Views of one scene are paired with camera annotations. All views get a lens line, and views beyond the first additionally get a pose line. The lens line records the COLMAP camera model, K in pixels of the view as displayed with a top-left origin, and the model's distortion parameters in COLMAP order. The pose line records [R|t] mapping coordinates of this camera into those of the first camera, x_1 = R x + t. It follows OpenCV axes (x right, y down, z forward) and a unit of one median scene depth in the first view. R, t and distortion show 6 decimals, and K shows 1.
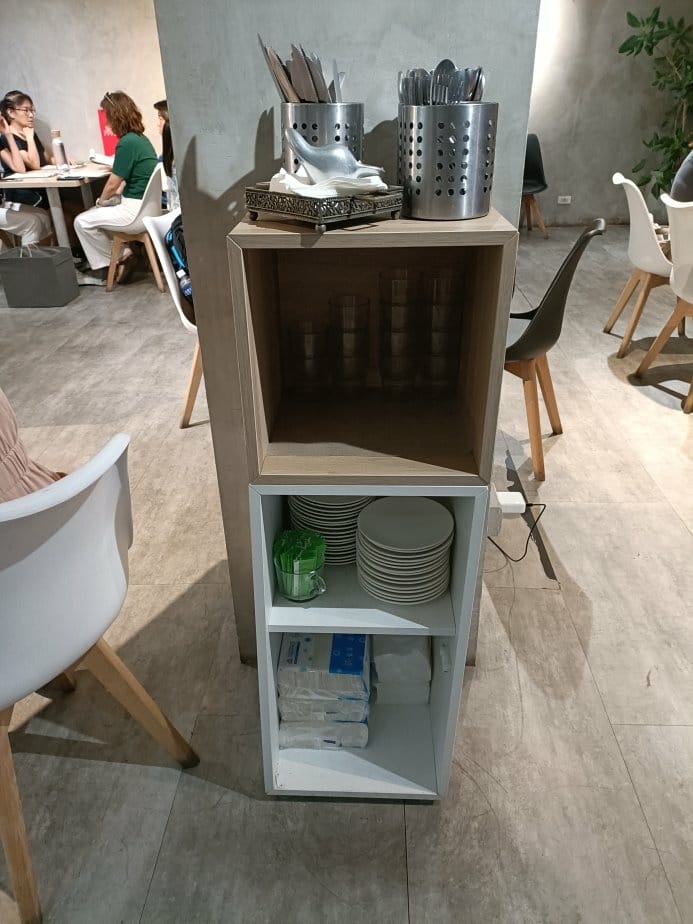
lens RADIAL K [[664.9, 0, 342.9], [0, 664.9, 462.8], [0, 0, 1]] dist [0.006526, -0.001607]
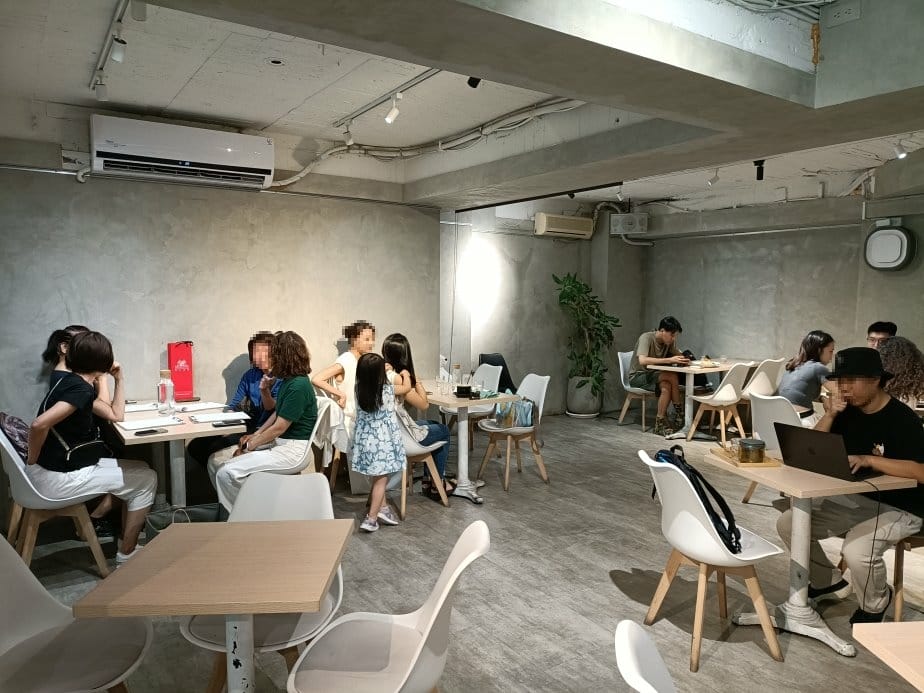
lens RADIAL K [[664.9, 0, 462.2], [0, 664.9, 350.0], [0, 0, 1]] dist [0.006526, -0.001607]
pose [[0.796789, -0.022394, 0.603842, -0.605547], [0.274474, 0.903684, -0.328663, -0.137238], [-0.538323, 0.427614, 0.726192, 0.171791]]
